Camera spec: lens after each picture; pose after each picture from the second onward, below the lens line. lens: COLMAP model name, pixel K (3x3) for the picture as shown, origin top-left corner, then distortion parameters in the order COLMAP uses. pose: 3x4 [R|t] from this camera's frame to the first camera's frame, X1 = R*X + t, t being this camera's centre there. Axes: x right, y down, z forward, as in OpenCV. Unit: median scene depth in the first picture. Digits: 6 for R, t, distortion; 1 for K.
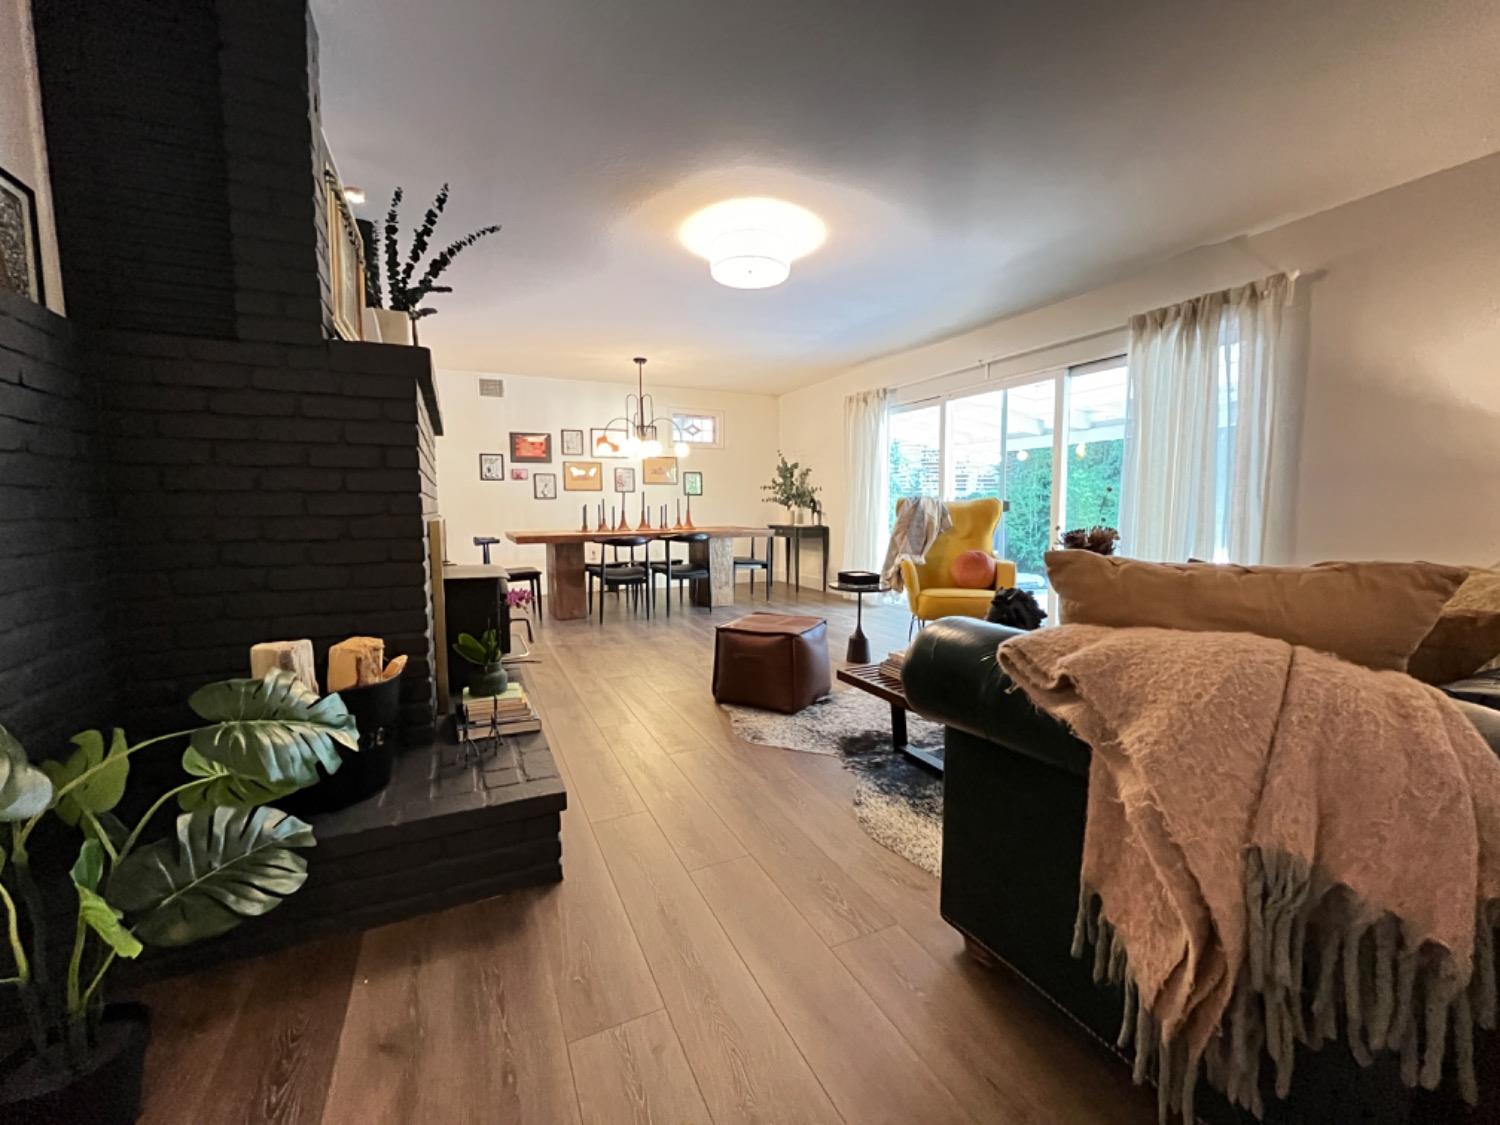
lens RADIAL K [[615.8, 0, 750.0], [0, 615.8, 562.5], [0, 0, 1]] dist [0.000503, 0.000161]
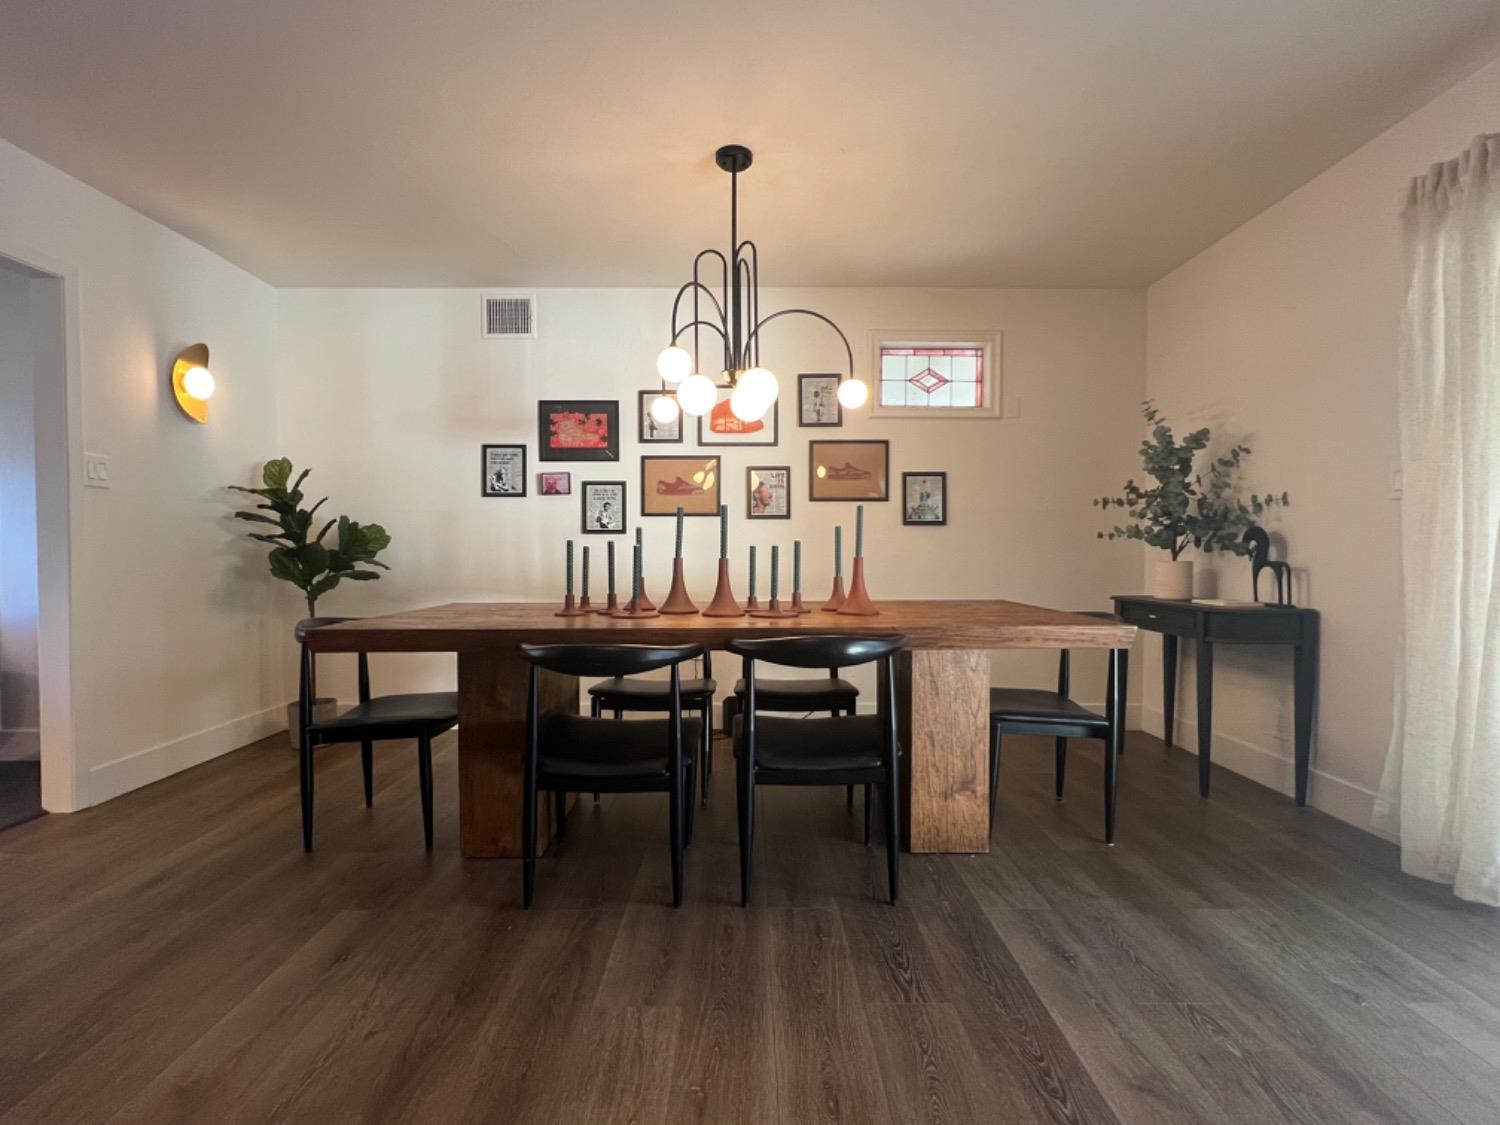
lens RADIAL K [[716.2, 0, 750.0], [0, 716.2, 562.5], [0, 0, 1]] dist [0.003875, 0.000914]
pose [[0.902680, 0.010937, -0.430173, 0.016965], [-0.043154, 0.996938, -0.065209, -0.044682], [0.428143, 0.077426, 0.900388, 0.505853]]
